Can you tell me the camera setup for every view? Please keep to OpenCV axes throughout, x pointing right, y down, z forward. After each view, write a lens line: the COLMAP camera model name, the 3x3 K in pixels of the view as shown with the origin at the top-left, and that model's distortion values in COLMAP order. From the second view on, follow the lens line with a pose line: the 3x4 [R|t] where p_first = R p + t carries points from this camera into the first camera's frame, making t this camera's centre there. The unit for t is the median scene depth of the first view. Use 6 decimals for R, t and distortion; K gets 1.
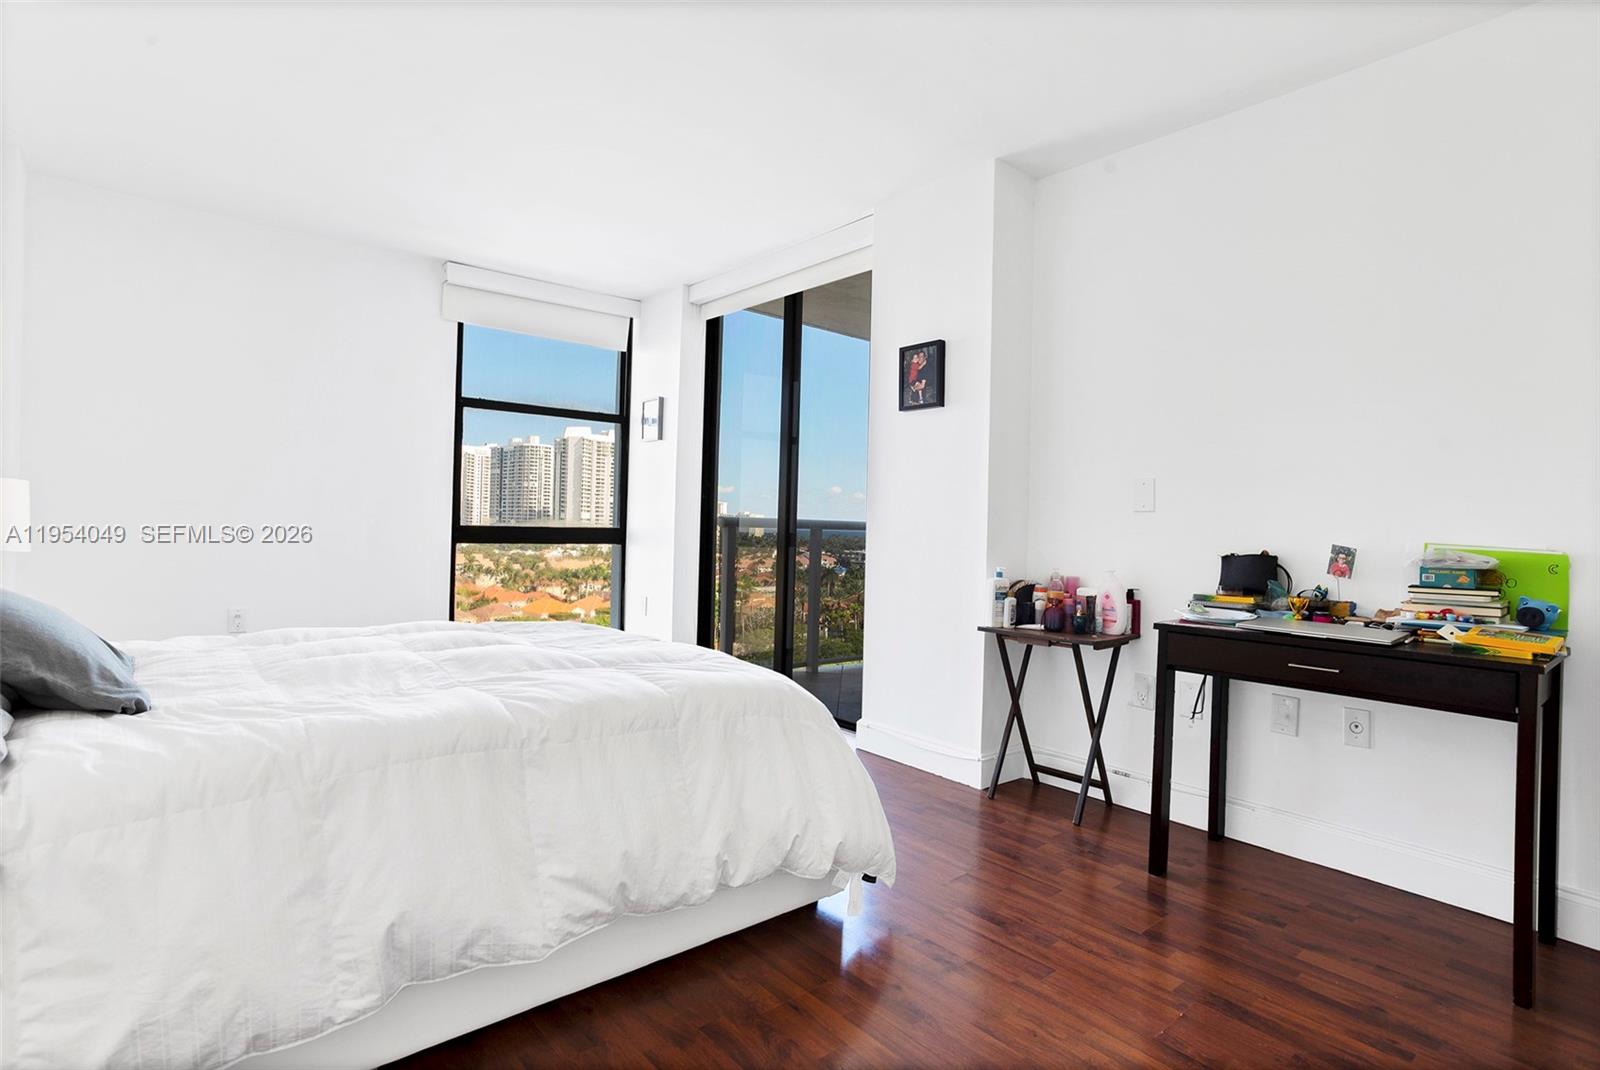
lens RADIAL K [[809.4, 0, 792.2], [0, 809.4, 528.1], [0, 0, 1]] dist [-0.040632, 0.023004]
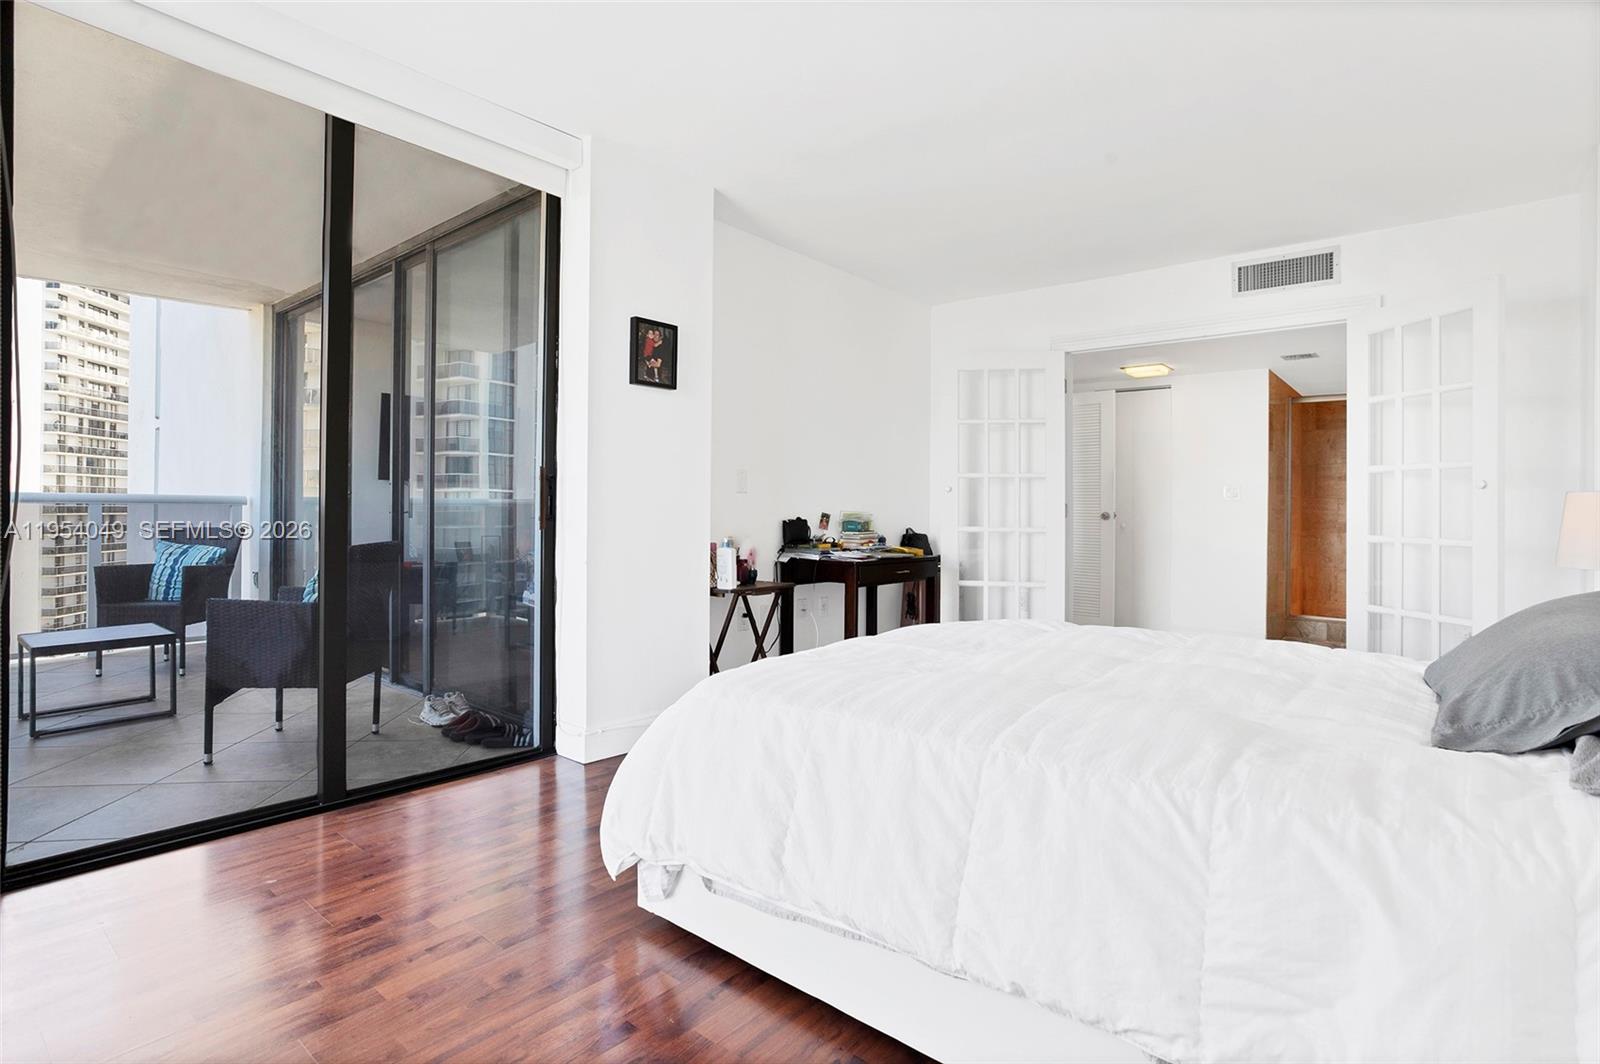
lens RADIAL K [[809.4, 0, 795.9], [0, 809.4, 518.0], [0, 0, 1]] dist [-0.040632, 0.023004]
pose [[-0.164695, -0.036277, 0.985677, -0.864863], [-0.004473, 0.999341, 0.036032, -0.024550], [-0.986334, 0.001526, -0.164749, 1.013119]]
